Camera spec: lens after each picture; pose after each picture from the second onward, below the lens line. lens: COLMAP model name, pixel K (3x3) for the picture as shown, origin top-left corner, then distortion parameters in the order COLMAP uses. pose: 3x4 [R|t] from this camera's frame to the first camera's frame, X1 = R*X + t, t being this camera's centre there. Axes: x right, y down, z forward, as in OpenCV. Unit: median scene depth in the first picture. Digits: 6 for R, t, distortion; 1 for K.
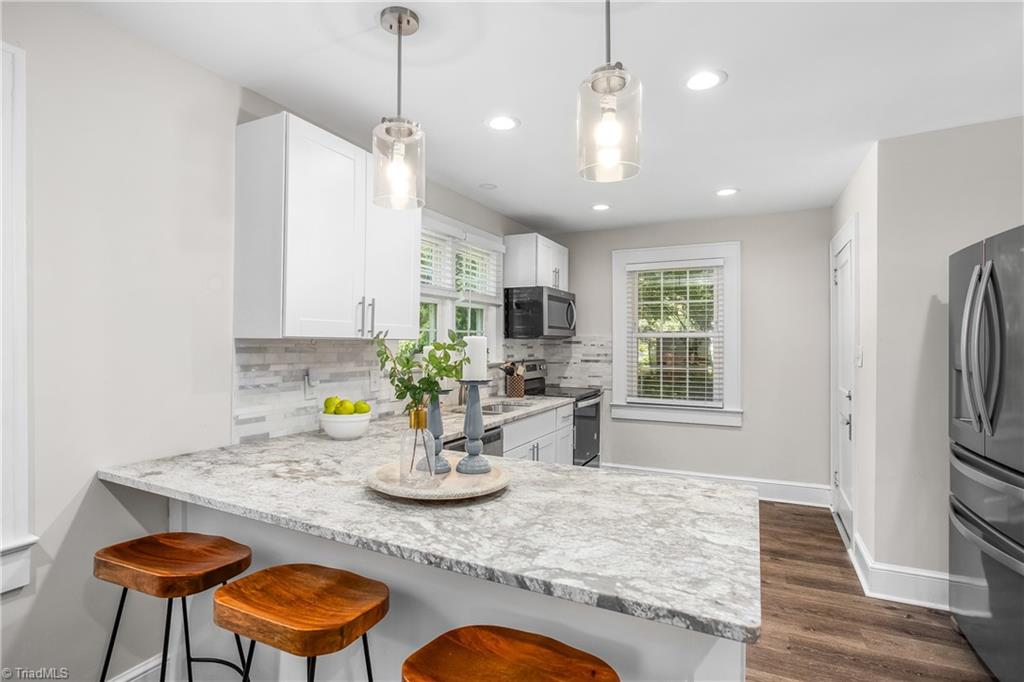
lens RADIAL K [[499.9, 0, 512.0], [0, 499.9, 341.0], [0, 0, 1]] dist [-0.045426, 0.000162]
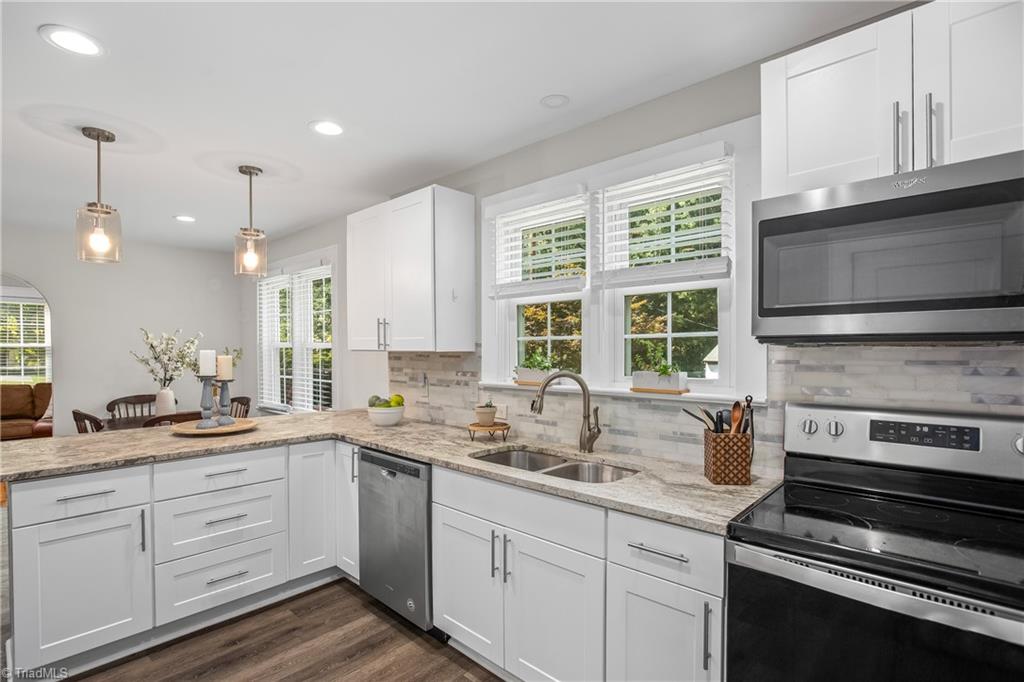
lens RADIAL K [[493.4, 0, 510.8], [0, 493.4, 356.3], [0, 0, 1]] dist [-0.028972, 0.009905]
pose [[-0.287414, 0.000390, -0.957806, 0.853463], [-0.003926, 0.999991, 0.001585, 0.007573], [0.957798, 0.004216, -0.287410, 1.730237]]
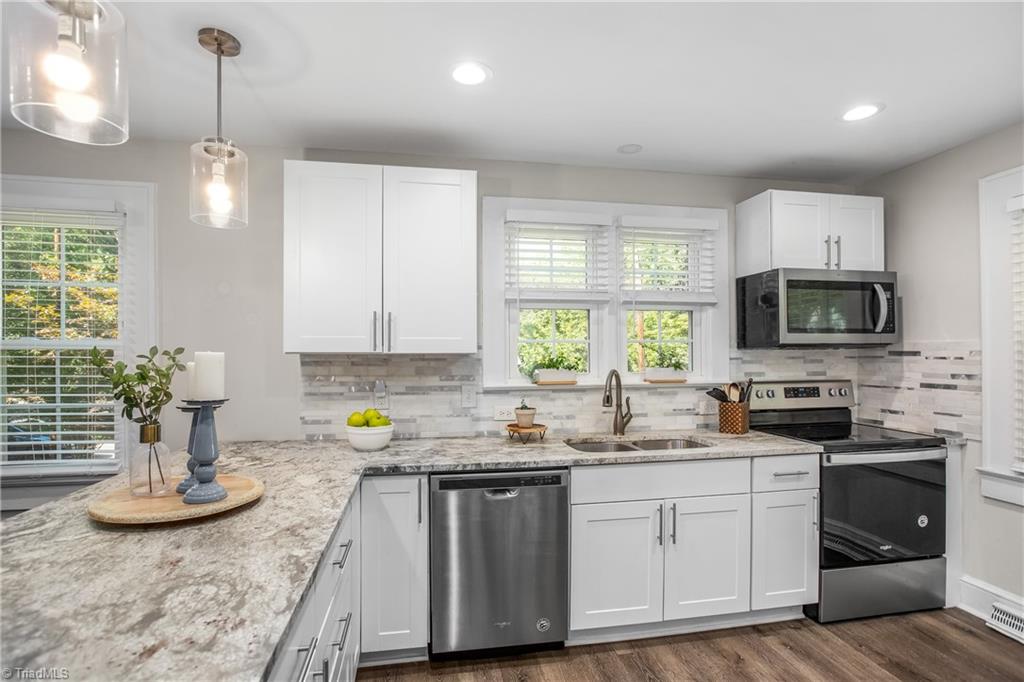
lens RADIAL K [[485.1, 0, 514.8], [0, 485.1, 348.4], [0, 0, 1]] dist [-0.028581, 0.009524]
pose [[0.598376, -0.019644, -0.800975, 0.666073], [0.008674, 0.999800, -0.018040, 0.006897], [0.801169, 0.003847, 0.598426, 0.650877]]
